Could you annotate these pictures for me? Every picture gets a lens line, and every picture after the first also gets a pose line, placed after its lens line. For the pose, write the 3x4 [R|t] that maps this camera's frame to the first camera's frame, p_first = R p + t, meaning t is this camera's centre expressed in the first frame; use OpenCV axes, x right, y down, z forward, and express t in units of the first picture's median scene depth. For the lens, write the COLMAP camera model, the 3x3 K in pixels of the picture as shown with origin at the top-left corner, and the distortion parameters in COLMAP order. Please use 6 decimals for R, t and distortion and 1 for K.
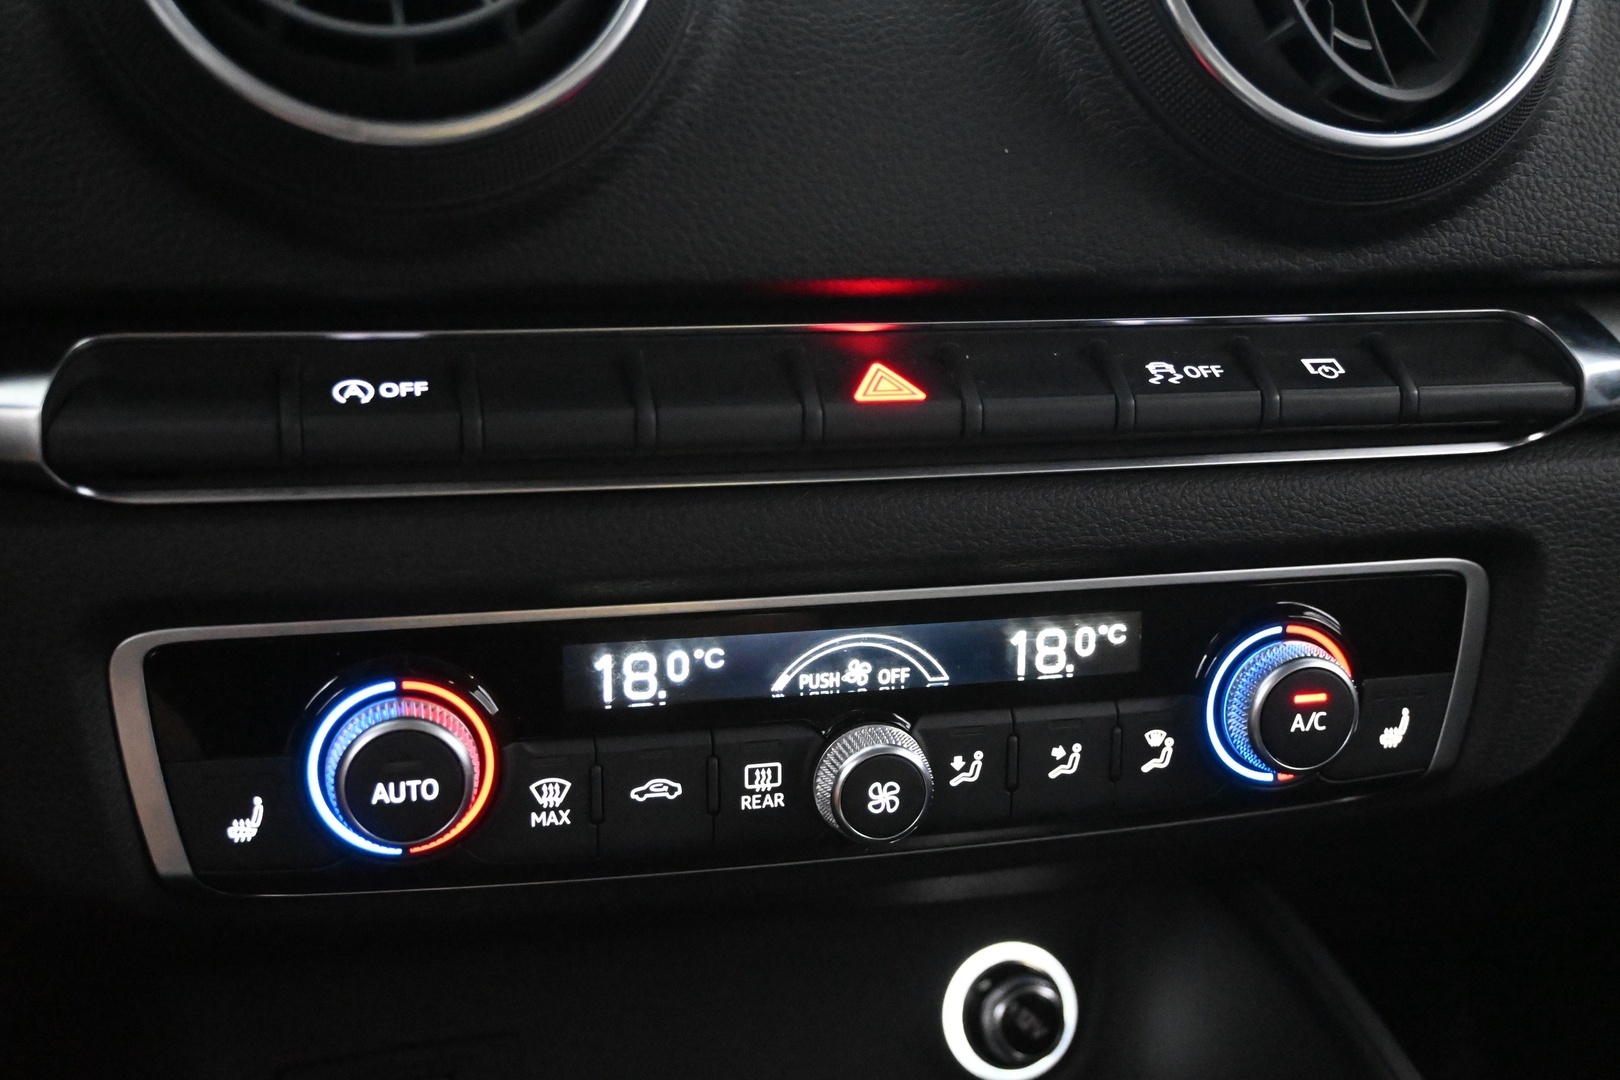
lens RADIAL K [[1958.5, 0, 802.6], [0, 1958.5, 535.8], [0, 0, 1]] dist [-0.005025, 0.000000]
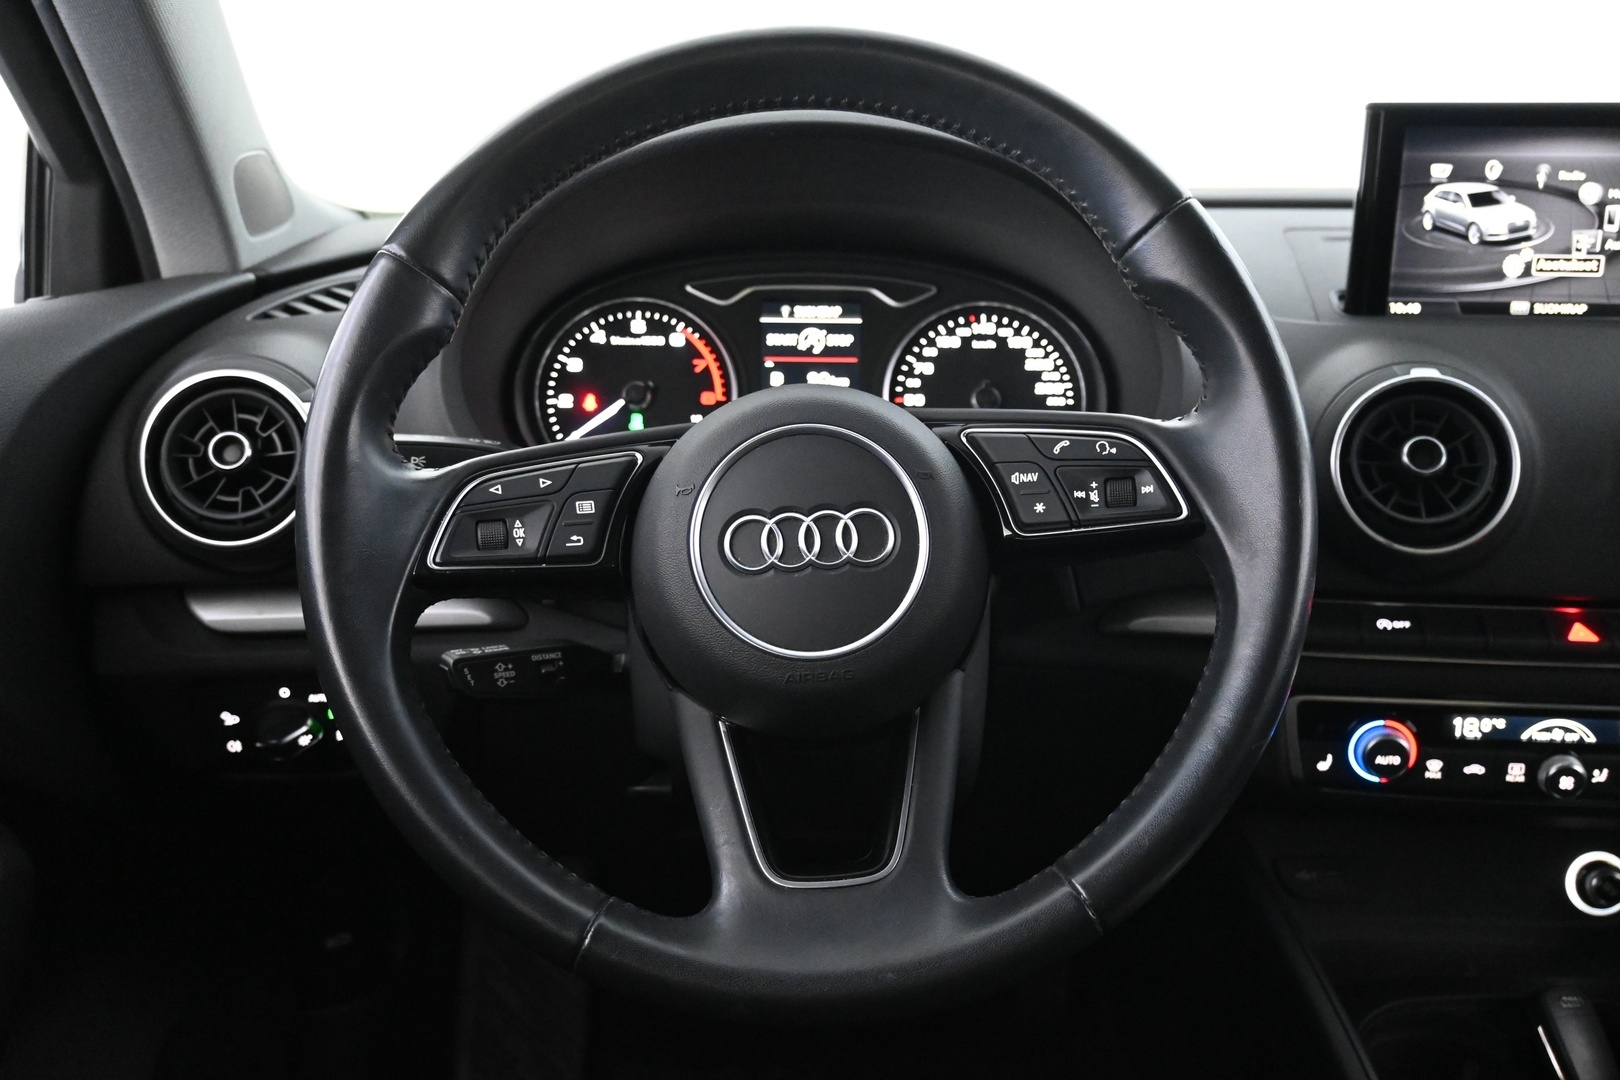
lens RADIAL K [[1468.2, 0, 817.4], [0, 1468.2, 540.2], [0, 0, 1]] dist [-0.007613, 0.000000]
pose [[0.931640, 0.070535, -0.356470, -0.219866], [-0.068126, 0.997490, 0.019325, -0.165035], [0.356939, 0.006281, 0.934107, -1.229763]]
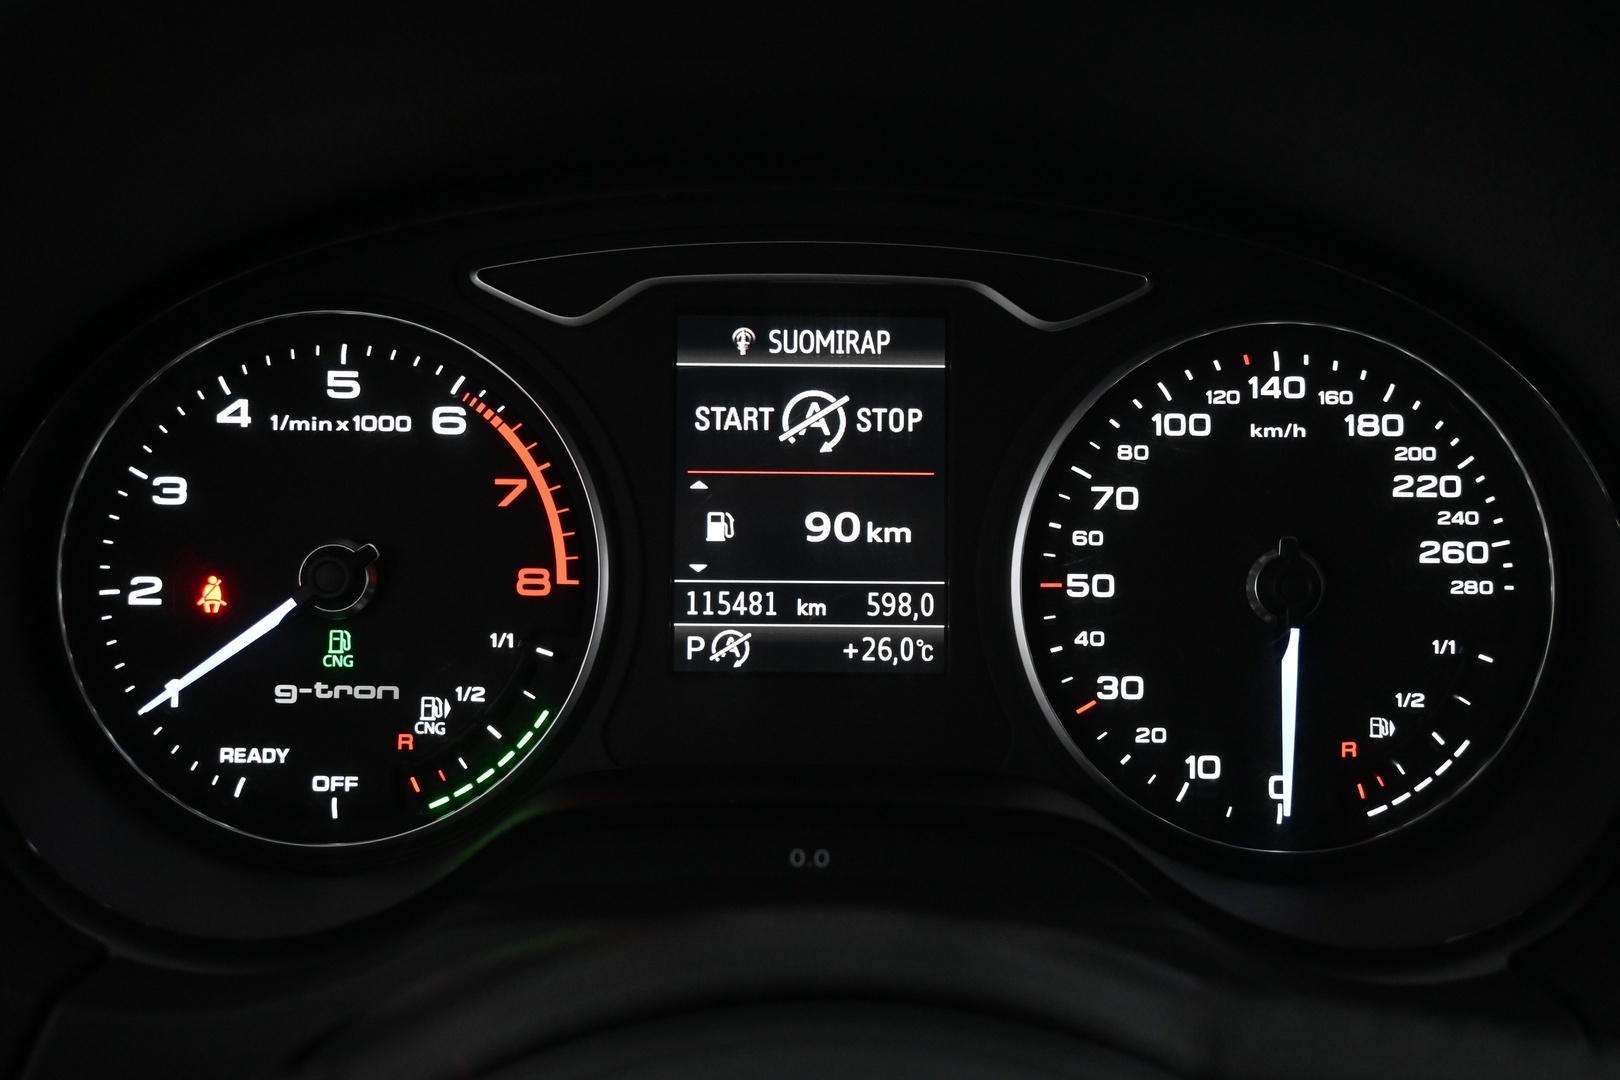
lens RADIAL K [[1803.8, 0, 822.1], [0, 1803.8, 584.0], [0, 0, 1]] dist [-0.013881, 0.000000]
pose [[0.932982, 0.092698, -0.347781, -0.692835], [-0.066736, 0.994064, 0.085928, -0.428459], [0.353682, -0.056960, 0.933630, -0.066390]]
